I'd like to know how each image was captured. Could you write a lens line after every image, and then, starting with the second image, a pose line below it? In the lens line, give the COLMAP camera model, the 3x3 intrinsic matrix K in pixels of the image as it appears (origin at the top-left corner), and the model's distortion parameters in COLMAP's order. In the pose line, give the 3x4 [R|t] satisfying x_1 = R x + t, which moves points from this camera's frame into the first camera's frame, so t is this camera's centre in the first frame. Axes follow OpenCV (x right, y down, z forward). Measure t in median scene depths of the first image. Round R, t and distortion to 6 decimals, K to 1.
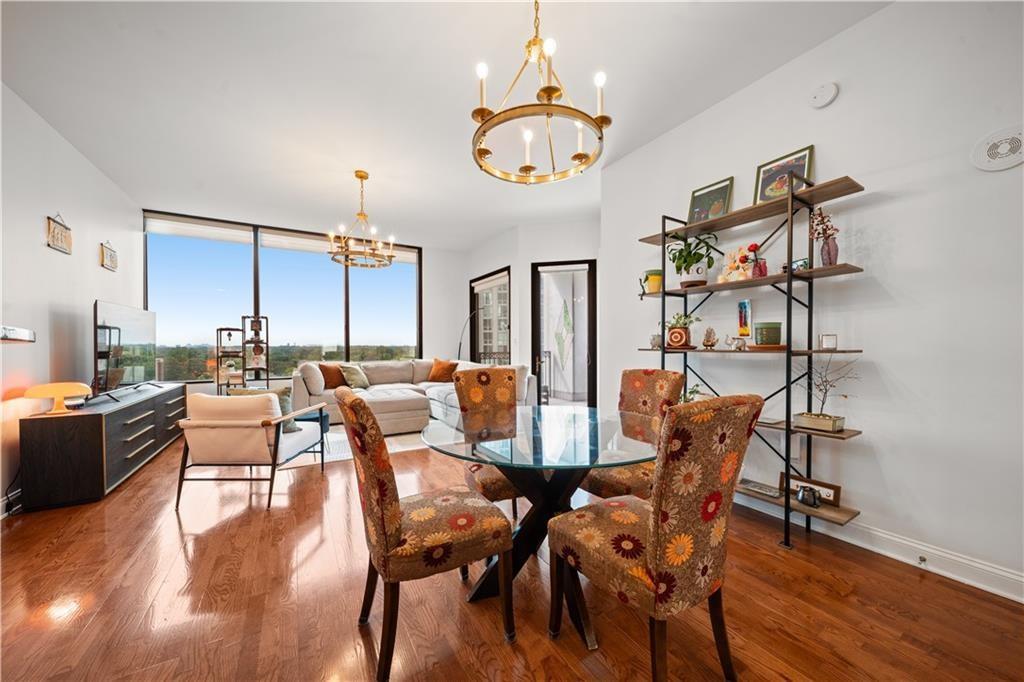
lens RADIAL K [[363.9, 0, 515.4], [0, 363.9, 346.2], [0, 0, 1]] dist [-0.006496, 0.000412]
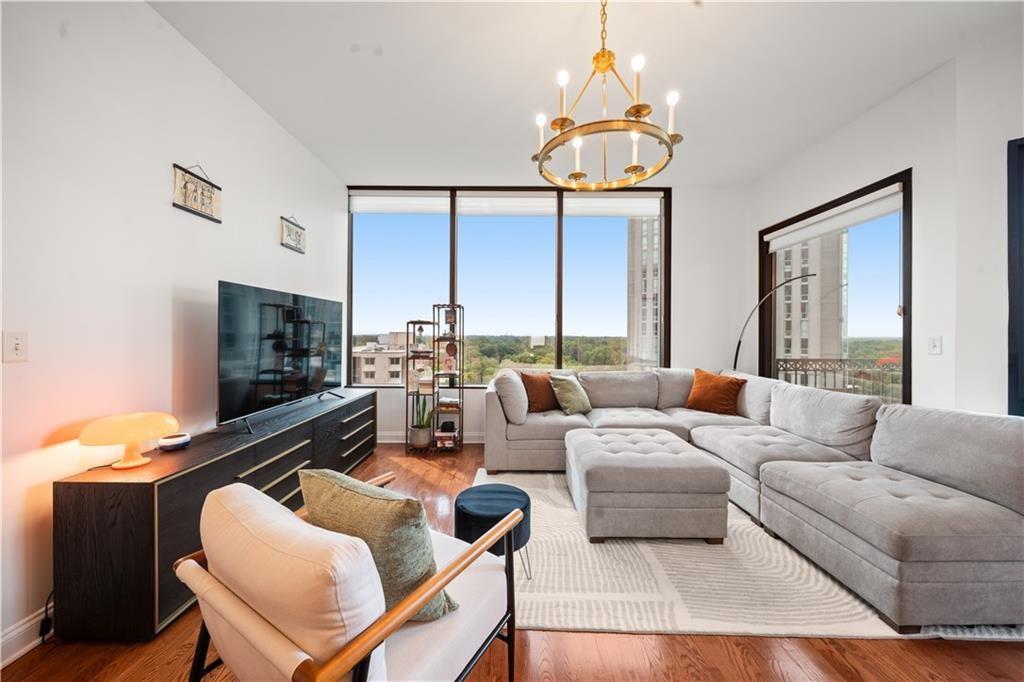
lens RADIAL K [[363.9, 0, 507.7], [0, 363.9, 336.2], [0, 0, 1]] dist [-0.006496, 0.000412]
pose [[0.849027, 0.010338, -0.528248, -0.400371], [-0.011082, 0.999937, 0.001757, -0.036928], [0.528233, 0.004362, 0.849088, 0.795713]]
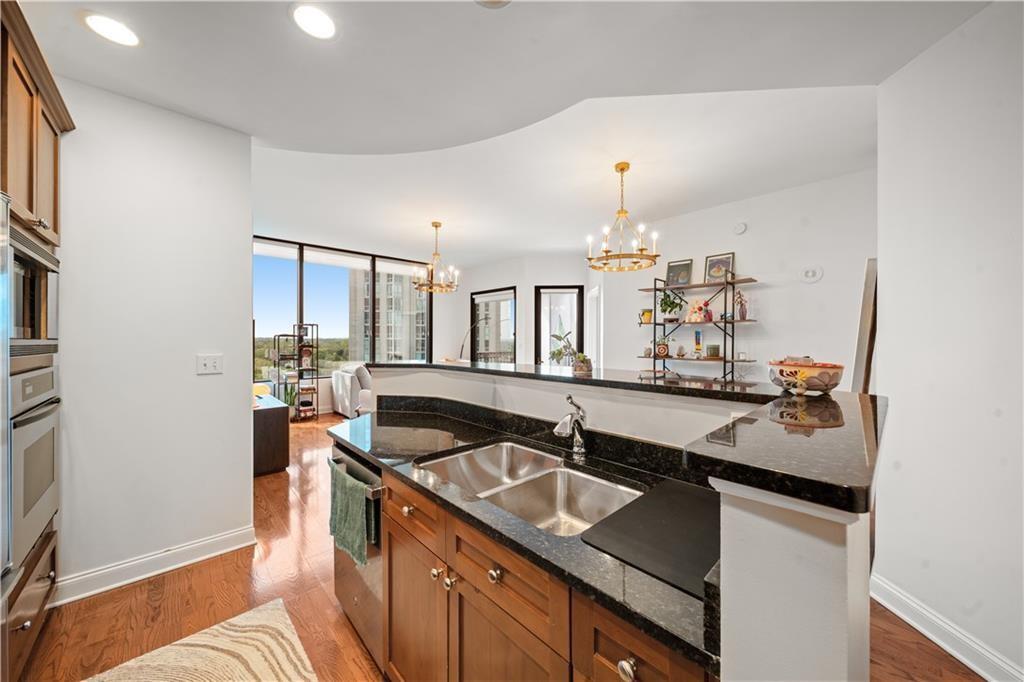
lens RADIAL K [[363.9, 0, 518.9], [0, 363.9, 339.8], [0, 0, 1]] dist [-0.006496, 0.000412]
pose [[0.977379, 0.007200, 0.211374, -0.564718], [-0.007185, 0.999974, -0.000838, -0.067409], [-0.211374, -0.000699, 0.977405, -0.517642]]
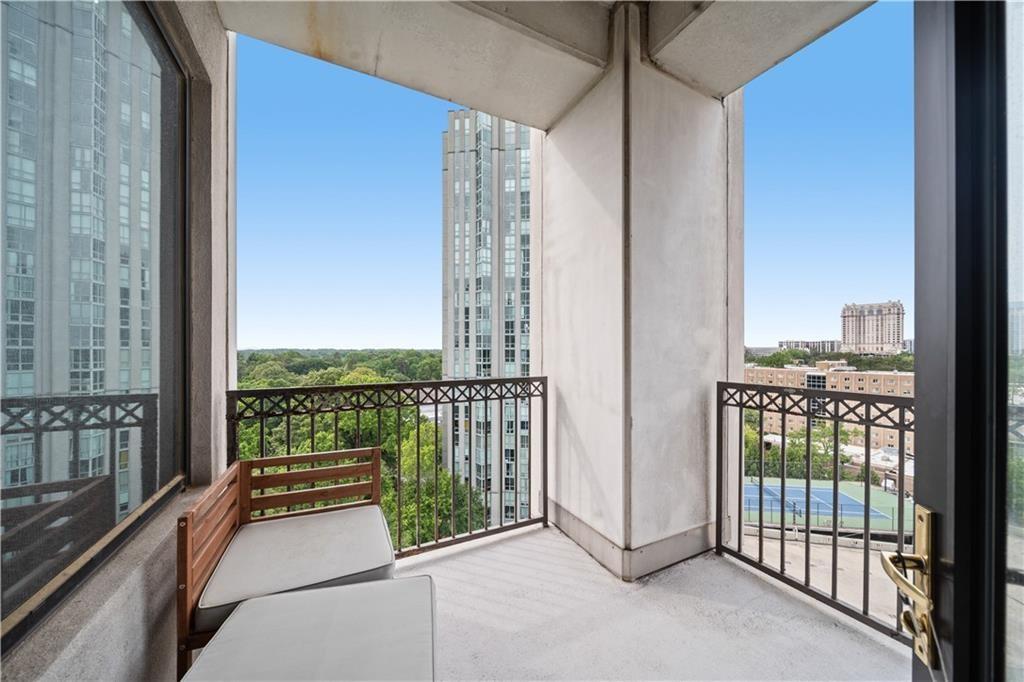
lens RADIAL K [[363.9, 0, 508.6], [0, 363.9, 345.4], [0, 0, 1]] dist [-0.006496, 0.000412]
pose [[0.995749, 0.002407, -0.092074, 0.271571], [-0.003554, 0.999918, -0.012294, -0.028429], [0.092037, 0.012569, 0.995676, 1.992667]]
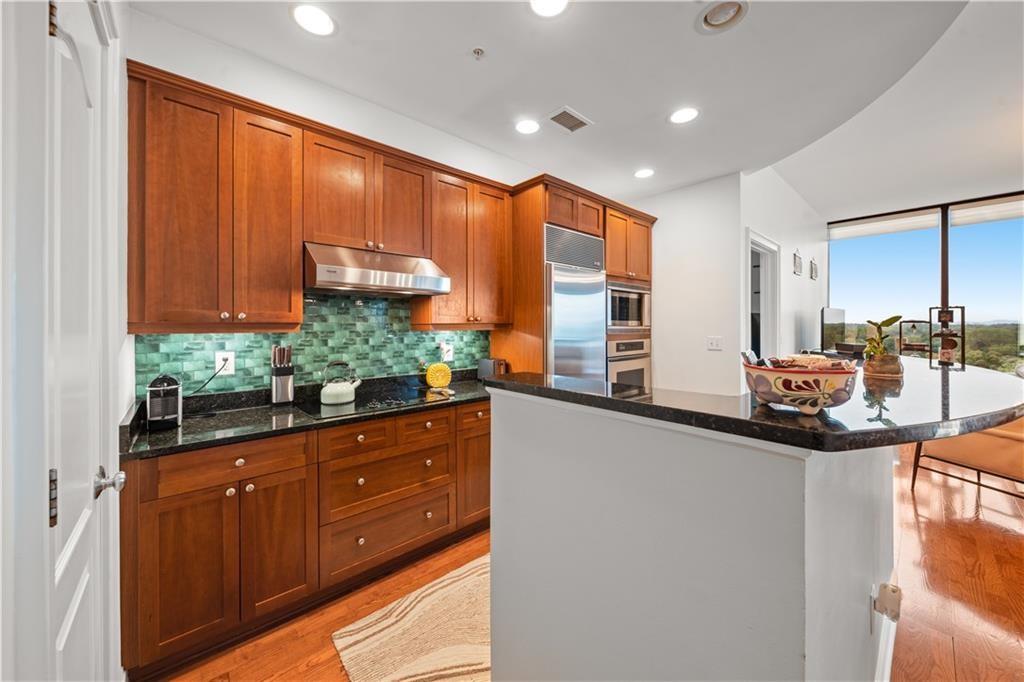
lens RADIAL K [[363.9, 0, 506.4], [0, 363.9, 325.2], [0, 0, 1]] dist [-0.006496, 0.000412]
pose [[0.158190, 0.009163, -0.987366, 0.000344], [-0.003123, 0.999957, 0.008780, -0.076018], [0.987404, 0.001694, 0.158212, -0.436572]]
